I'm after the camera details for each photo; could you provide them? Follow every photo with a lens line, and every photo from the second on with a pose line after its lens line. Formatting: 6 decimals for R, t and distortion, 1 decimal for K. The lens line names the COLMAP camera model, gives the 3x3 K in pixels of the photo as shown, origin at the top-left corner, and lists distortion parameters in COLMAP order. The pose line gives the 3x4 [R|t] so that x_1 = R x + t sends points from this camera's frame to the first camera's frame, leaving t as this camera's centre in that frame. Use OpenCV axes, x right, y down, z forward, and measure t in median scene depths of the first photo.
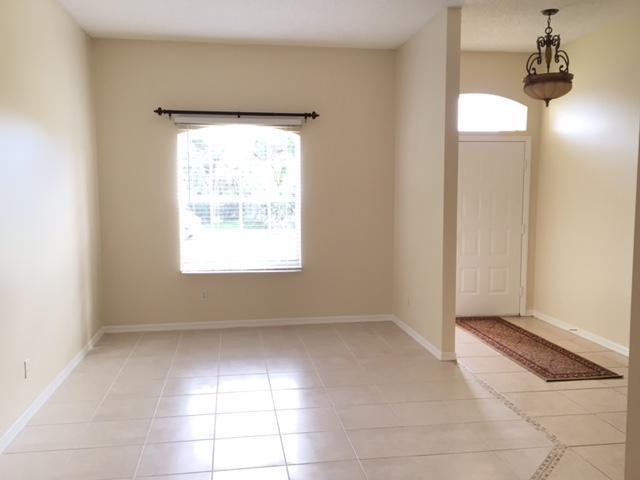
lens RADIAL K [[576.2, 0, 320.0], [0, 576.2, 240.0], [0, 0, 1]] dist [0.002391, -0.004108]
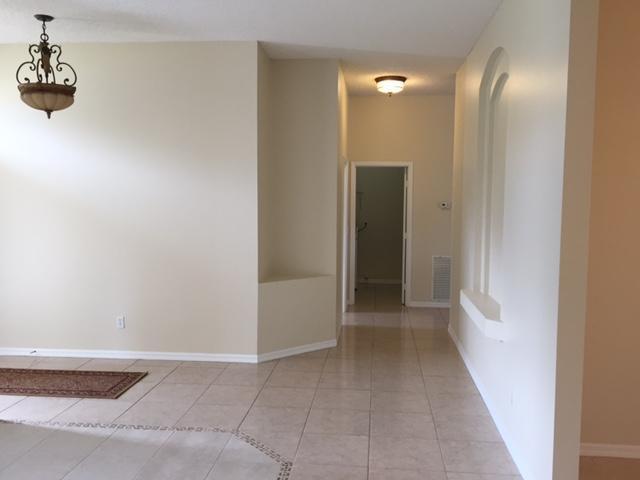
lens RADIAL K [[576.2, 0, 320.0], [0, 576.2, 240.0], [0, 0, 1]] dist [0.002391, -0.004108]
pose [[0.251079, -0.073408, 0.965179, -0.421196], [0.086578, 0.994827, 0.053140, -0.046101], [-0.964087, 0.070221, 0.256136, 0.350637]]
